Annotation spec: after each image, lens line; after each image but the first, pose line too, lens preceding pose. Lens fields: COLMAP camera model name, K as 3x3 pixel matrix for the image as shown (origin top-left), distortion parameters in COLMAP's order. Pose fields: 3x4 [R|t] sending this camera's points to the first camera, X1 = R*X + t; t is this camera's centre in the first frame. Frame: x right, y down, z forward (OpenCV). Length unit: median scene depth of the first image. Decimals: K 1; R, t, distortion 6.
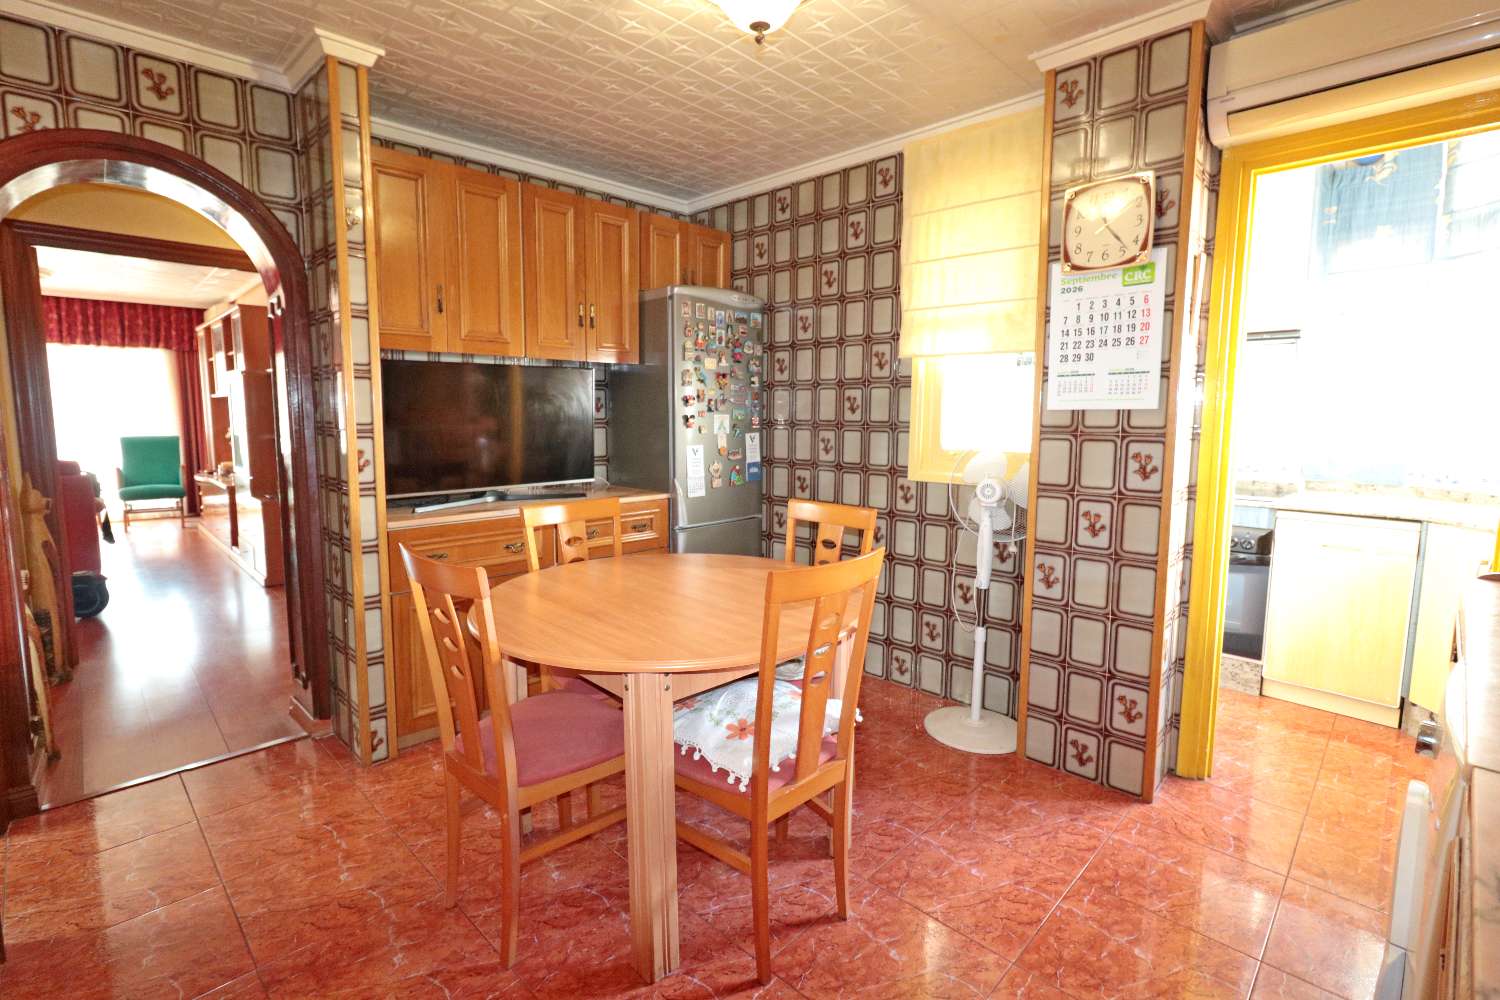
lens RADIAL K [[691.2, 0, 750.7], [0, 691.2, 489.7], [0, 0, 1]] dist [-0.001282, 0.000649]
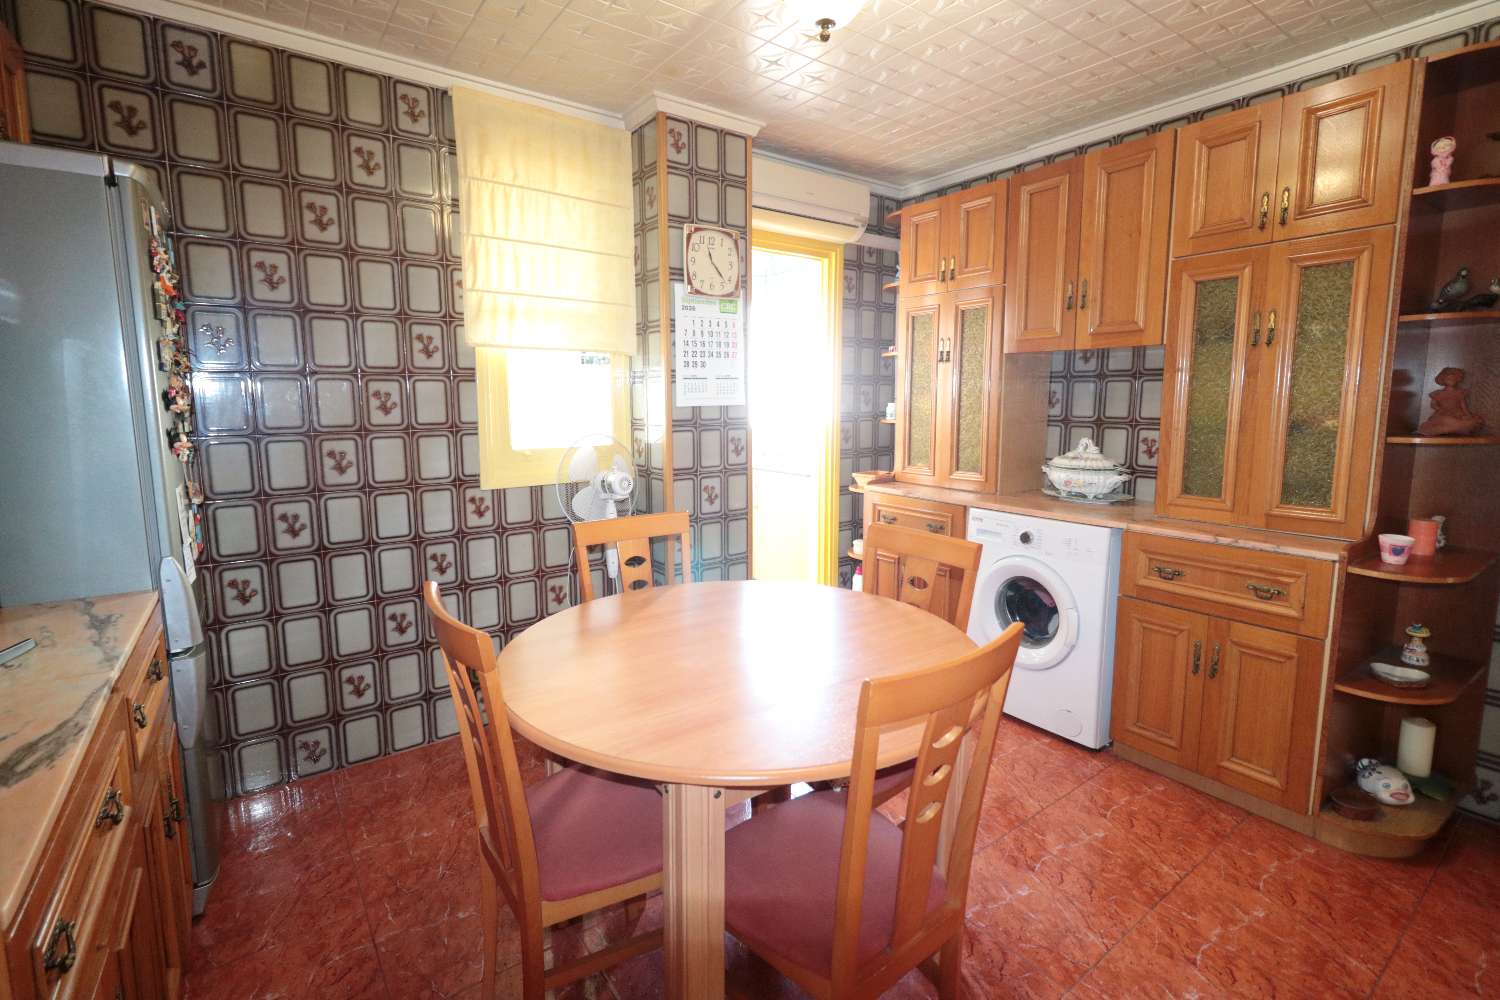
lens RADIAL K [[691.2, 0, 742.0], [0, 691.2, 497.8], [0, 0, 1]] dist [-0.001282, 0.000649]
pose [[0.162359, -0.143185, 0.976288, -0.585349], [0.116743, 0.985254, 0.125085, -0.077544], [-0.979801, 0.093666, 0.176680, 0.557776]]
